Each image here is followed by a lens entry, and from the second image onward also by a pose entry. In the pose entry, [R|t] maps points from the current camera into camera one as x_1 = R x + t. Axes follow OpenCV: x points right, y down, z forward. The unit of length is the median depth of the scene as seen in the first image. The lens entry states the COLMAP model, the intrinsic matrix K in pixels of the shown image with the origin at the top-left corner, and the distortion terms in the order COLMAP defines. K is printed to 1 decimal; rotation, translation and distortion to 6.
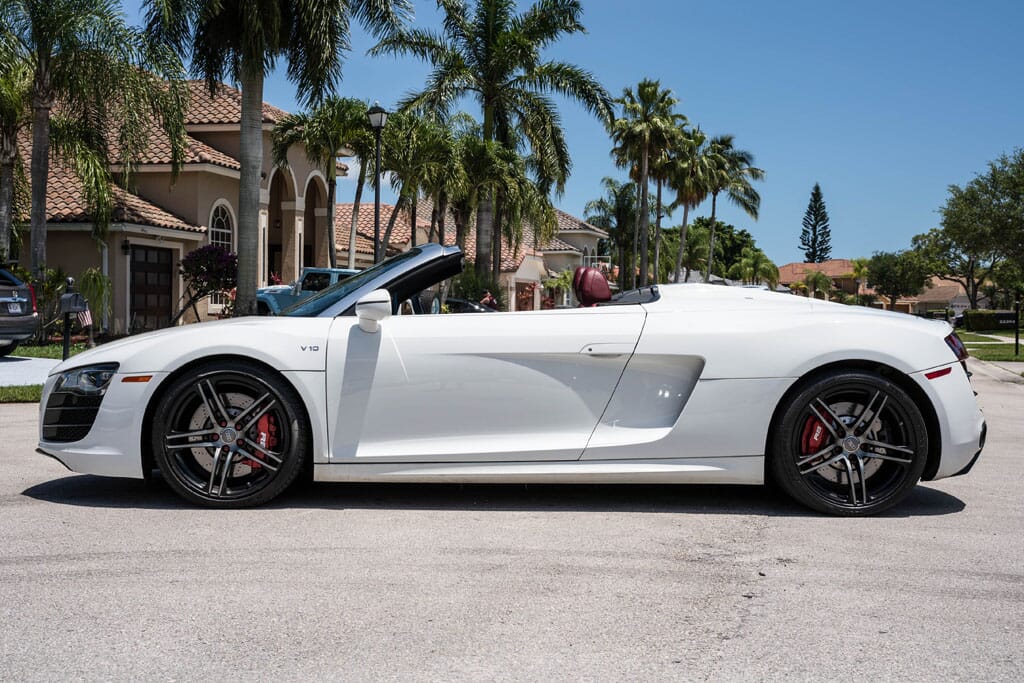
lens RADIAL K [[1263.5, 0, 512.0], [0, 1263.5, 341.5], [0, 0, 1]] dist [0.066823, 0.028442]
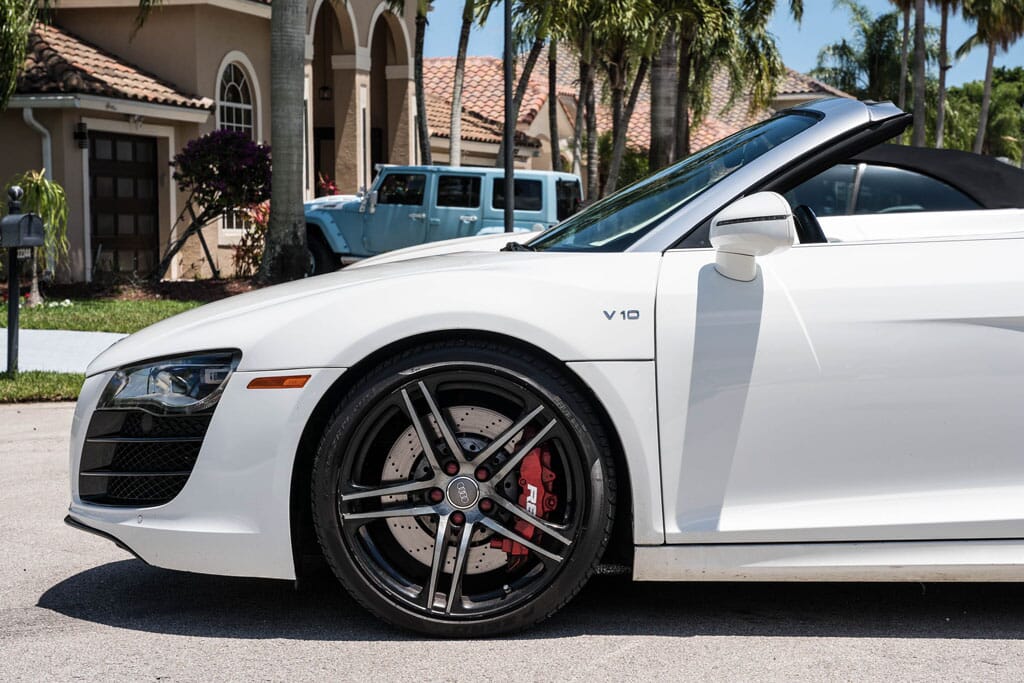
lens RADIAL K [[1859.9, 0, 512.0], [0, 1859.9, 341.5], [0, 0, 1]] dist [0.060403, 1.816534]
pose [[0.999642, -0.017686, -0.020053, -0.186246], [0.018374, 0.999231, 0.034648, -0.010093], [0.019425, -0.035005, 0.999198, 0.265908]]
